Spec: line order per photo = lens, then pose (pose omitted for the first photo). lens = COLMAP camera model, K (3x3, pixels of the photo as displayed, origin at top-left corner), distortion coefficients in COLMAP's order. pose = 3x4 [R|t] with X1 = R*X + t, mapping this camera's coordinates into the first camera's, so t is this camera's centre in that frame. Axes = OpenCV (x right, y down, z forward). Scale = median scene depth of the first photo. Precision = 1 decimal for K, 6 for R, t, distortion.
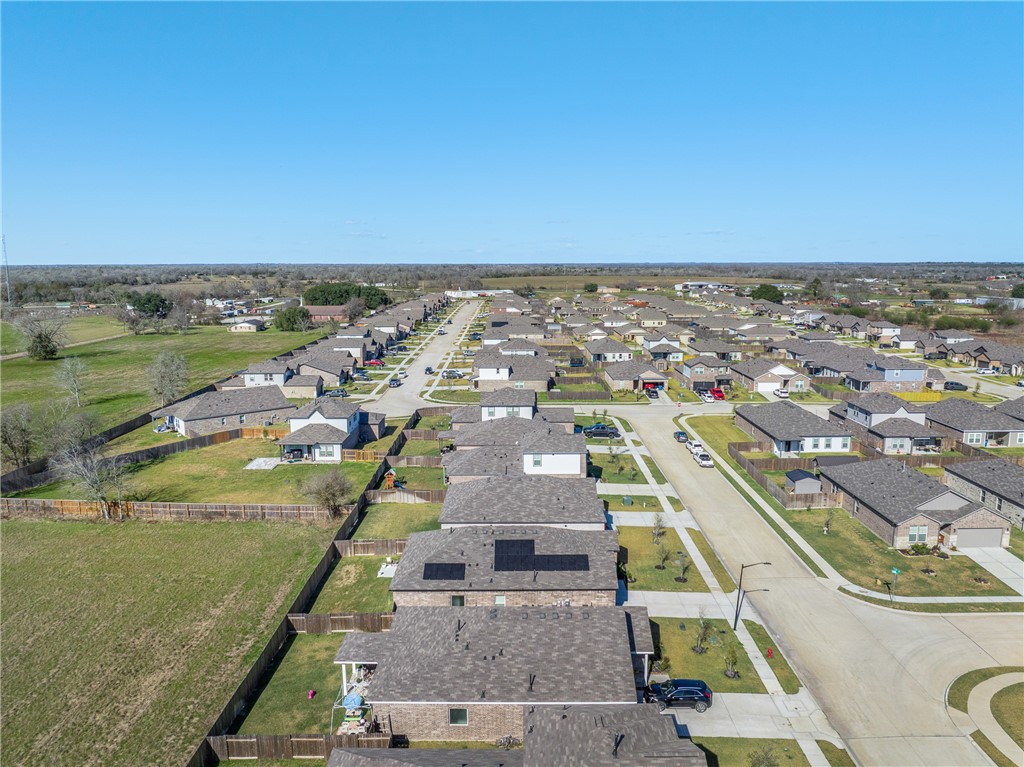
lens RADIAL K [[711.0, 0, 516.0], [0, 711.0, 380.4], [0, 0, 1]] dist [-0.033372, 0.004226]
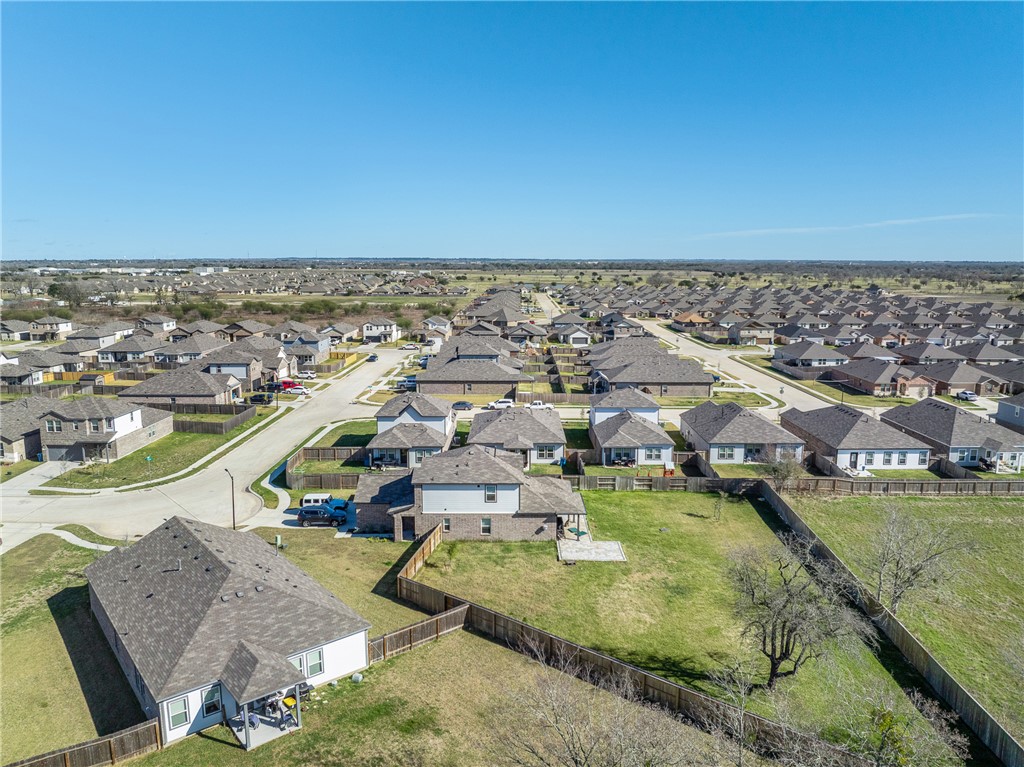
lens RADIAL K [[711.0, 0, 516.0], [0, 711.0, 380.4], [0, 0, 1]] dist [-0.033372, 0.004226]
pose [[0.004179, -0.161445, 0.986873, -0.988692], [0.161130, 0.974095, 0.158672, -0.138685], [-0.986924, 0.158352, 0.030084, 1.085898]]
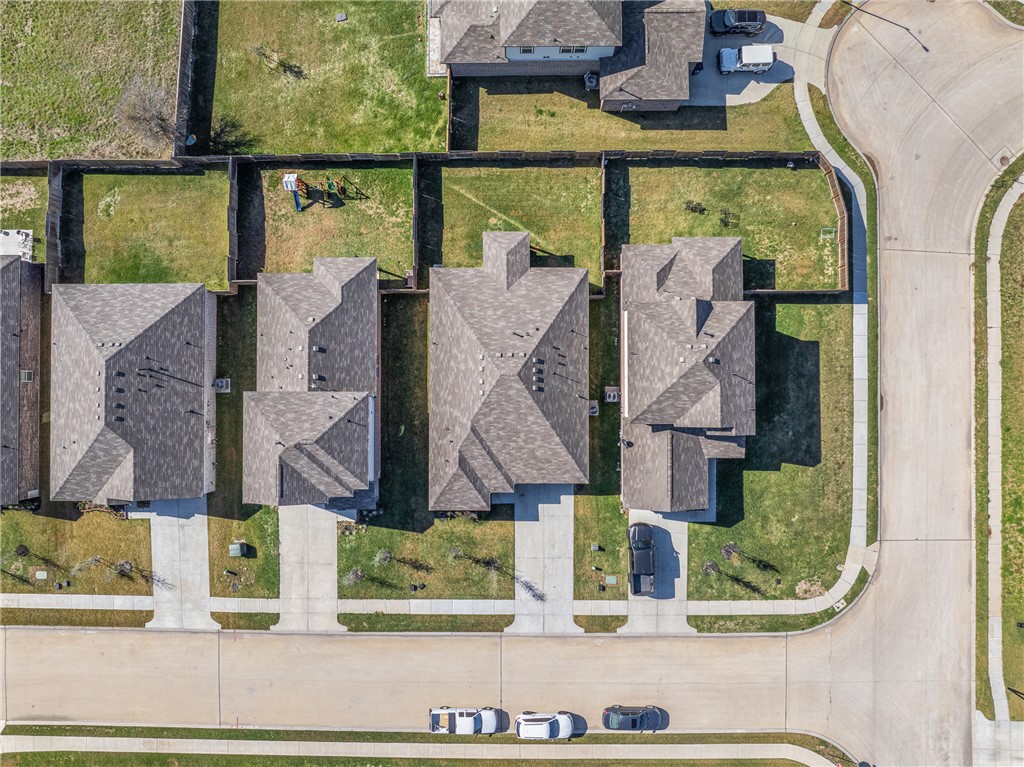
lens RADIAL K [[711.0, 0, 516.0], [0, 711.0, 380.4], [0, 0, 1]] dist [-0.033372, 0.004226]
pose [[0.006114, 0.999949, -0.008043, 0.002573], [-0.151164, 0.008875, 0.988469, -0.470624], [0.988490, -0.004828, 0.151210, 1.019444]]
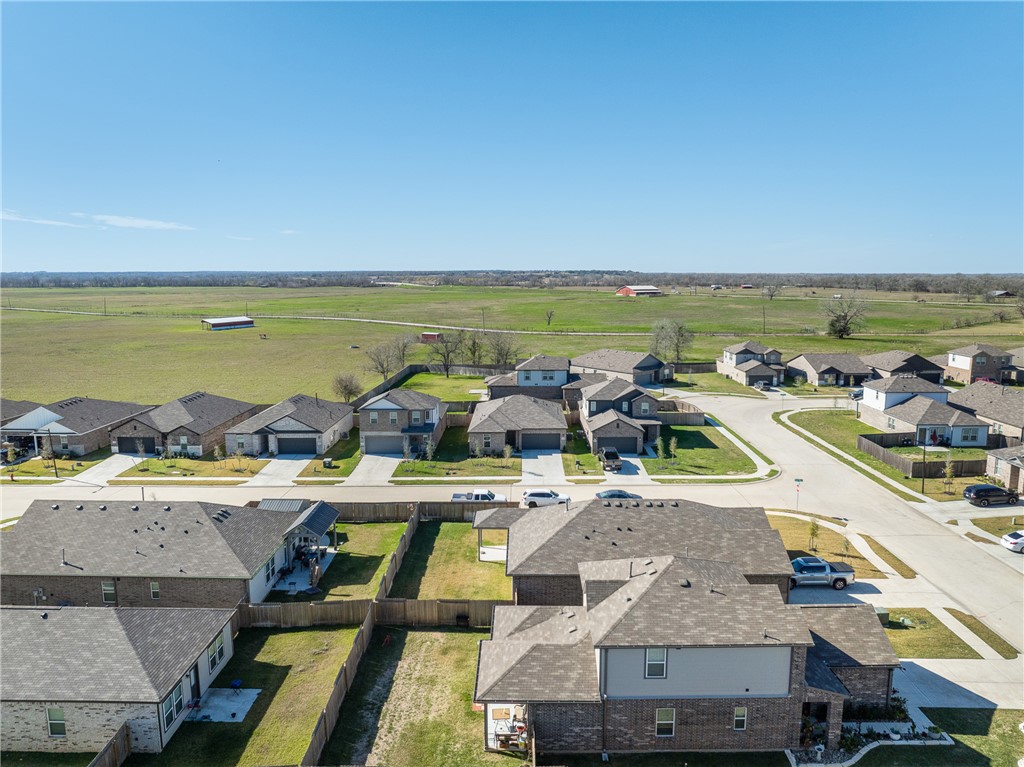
lens RADIAL K [[724.5, 0, 512.0], [0, 724.5, 383.5], [0, 0, 1]] dist [-0.031899, -0.000976]
pose [[-0.007135, 0.164083, -0.986421, 0.971716], [-0.156521, 0.974104, 0.163167, -0.118250], [0.987649, 0.155560, 0.018732, 1.064393]]
